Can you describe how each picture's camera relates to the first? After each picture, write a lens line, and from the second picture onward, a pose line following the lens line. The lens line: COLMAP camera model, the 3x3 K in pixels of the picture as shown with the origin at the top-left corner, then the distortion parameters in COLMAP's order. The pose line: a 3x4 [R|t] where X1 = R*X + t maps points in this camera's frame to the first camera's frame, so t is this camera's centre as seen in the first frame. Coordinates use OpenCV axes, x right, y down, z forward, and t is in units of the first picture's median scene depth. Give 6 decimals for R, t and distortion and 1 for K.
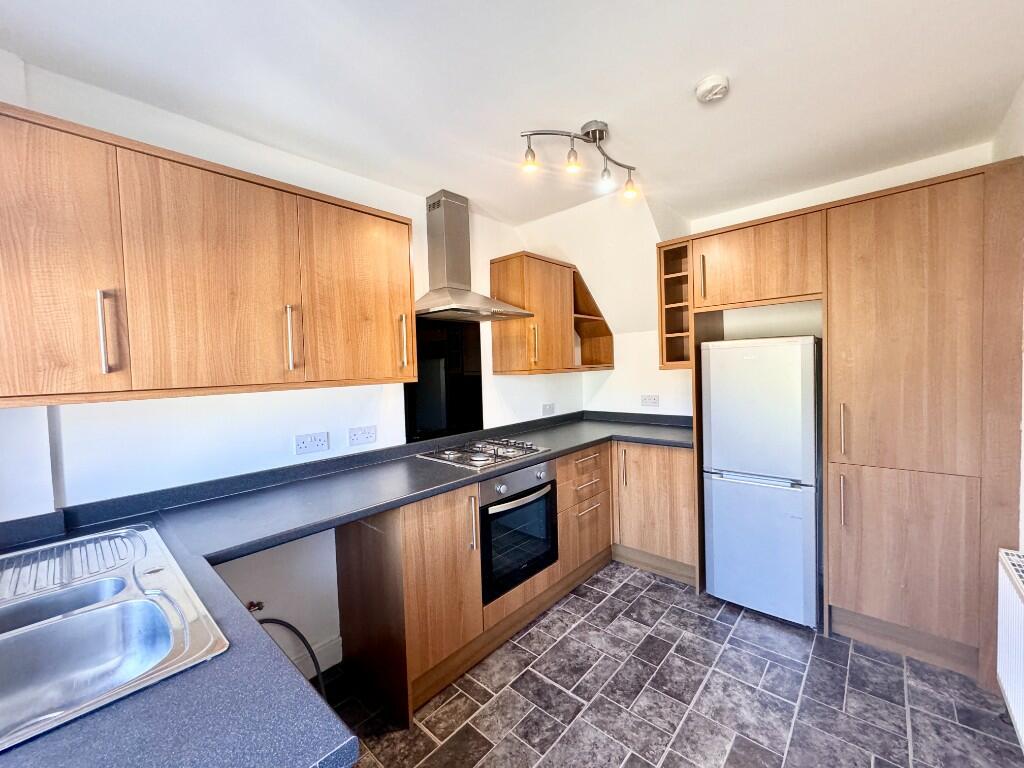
lens RADIAL K [[409.8, 0, 512.7], [0, 409.8, 380.7], [0, 0, 1]] dist [0.001993, 0.000045]
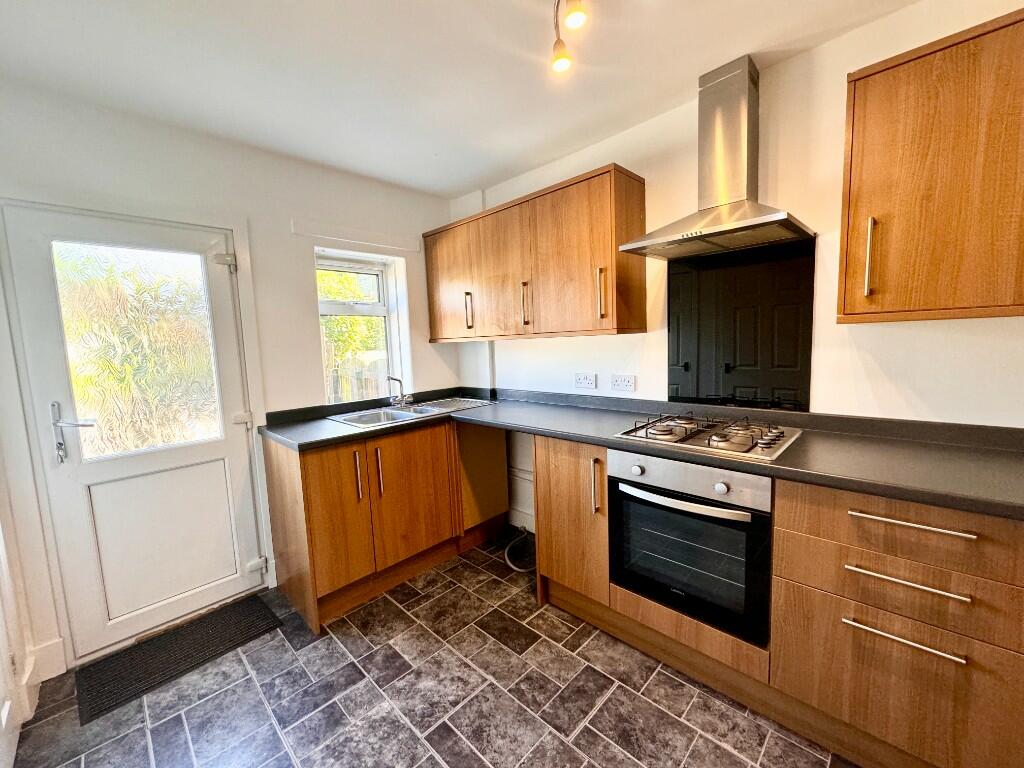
lens RADIAL K [[409.8, 0, 513.0], [0, 409.8, 384.3], [0, 0, 1]] dist [0.001993, 0.000045]
pose [[-0.031895, 0.138129, -0.989901, 0.836079], [0.004680, 0.990414, 0.138050, -0.017929], [0.999480, -0.000230, -0.032236, 0.863458]]
